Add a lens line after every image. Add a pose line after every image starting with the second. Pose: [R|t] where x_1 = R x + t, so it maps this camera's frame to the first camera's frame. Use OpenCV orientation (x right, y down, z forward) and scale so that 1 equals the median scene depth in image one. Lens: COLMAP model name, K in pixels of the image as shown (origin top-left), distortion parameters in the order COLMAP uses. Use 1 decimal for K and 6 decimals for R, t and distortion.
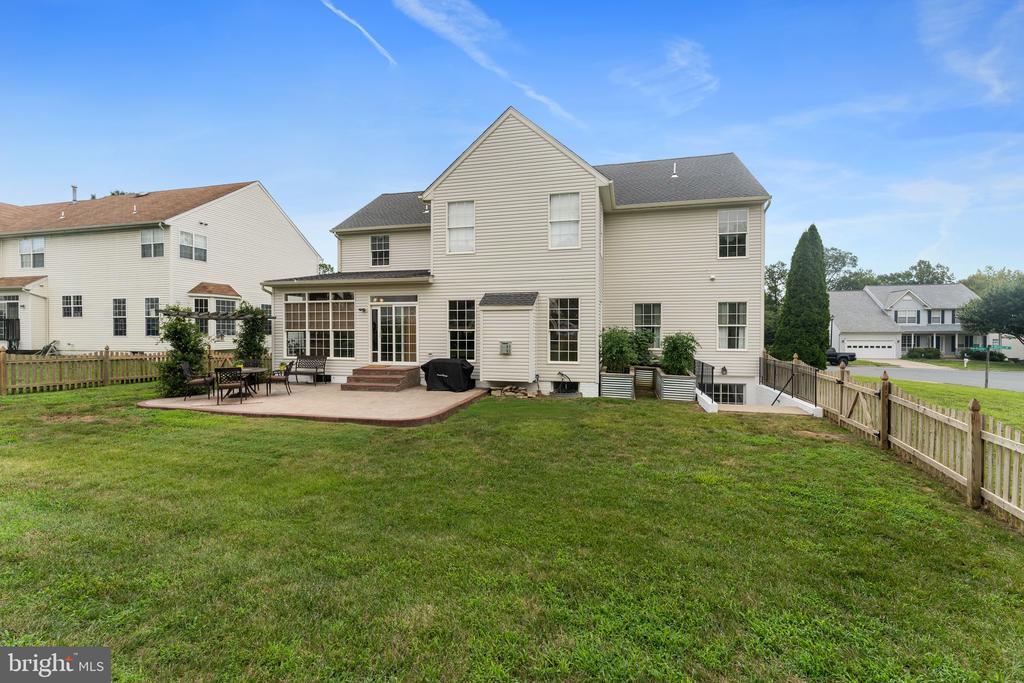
lens RADIAL K [[461.0, 0, 512.0], [0, 461.0, 341.5], [0, 0, 1]] dist [-0.001580, -0.000174]
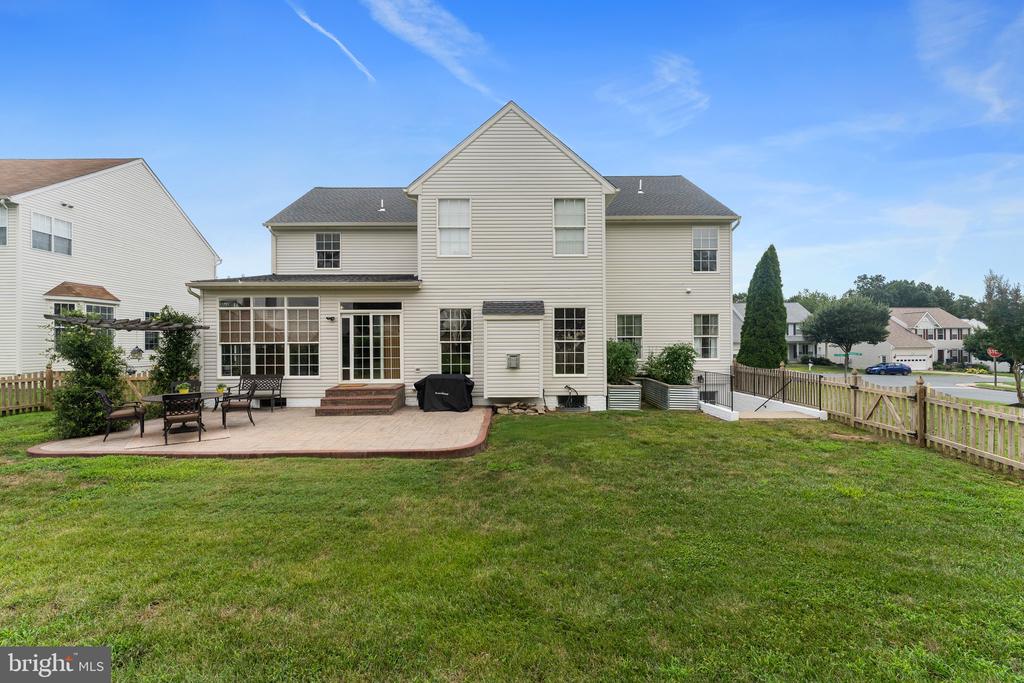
lens RADIAL K [[457.5, 0, 527.2], [0, 457.5, 345.8], [0, 0, 1]] dist [-0.001949, -0.000171]
pose [[0.963829, -0.007937, 0.266403, -0.210250], [0.012547, 0.999799, -0.015606, -0.001670], [-0.266225, 0.018384, 0.963735, 0.105579]]
